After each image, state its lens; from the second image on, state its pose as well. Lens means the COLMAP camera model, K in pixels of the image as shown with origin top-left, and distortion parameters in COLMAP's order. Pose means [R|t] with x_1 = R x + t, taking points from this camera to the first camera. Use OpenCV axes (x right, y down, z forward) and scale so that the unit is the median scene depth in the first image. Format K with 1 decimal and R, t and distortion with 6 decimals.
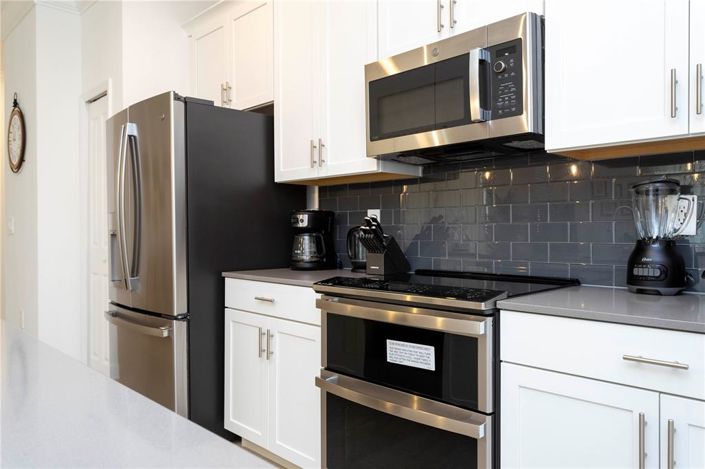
lens RADIAL K [[526.5, 0, 352.7], [0, 526.5, 232.5], [0, 0, 1]] dist [0.001073, 0.000301]
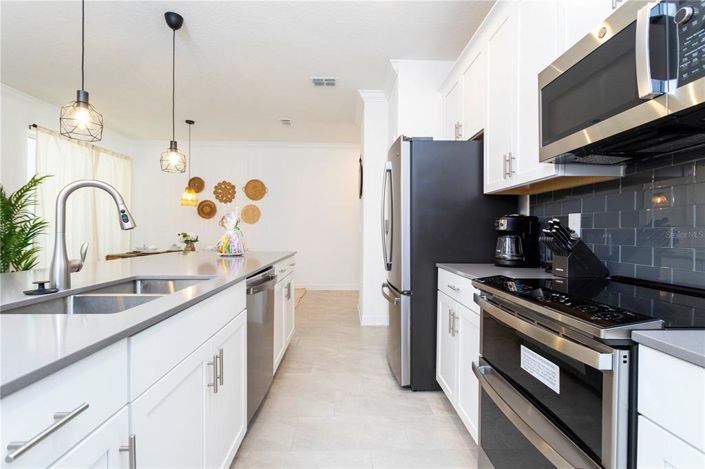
lens RADIAL K [[335.6, 0, 351.2], [0, 335.6, 233.8], [0, 0, 1]] dist [-0.002737, -0.001367]
pose [[0.729076, 0.012461, -0.684320, 0.187579], [-0.012617, 0.999909, 0.004764, -0.001371], [0.684317, 0.005161, 0.729167, 0.239597]]
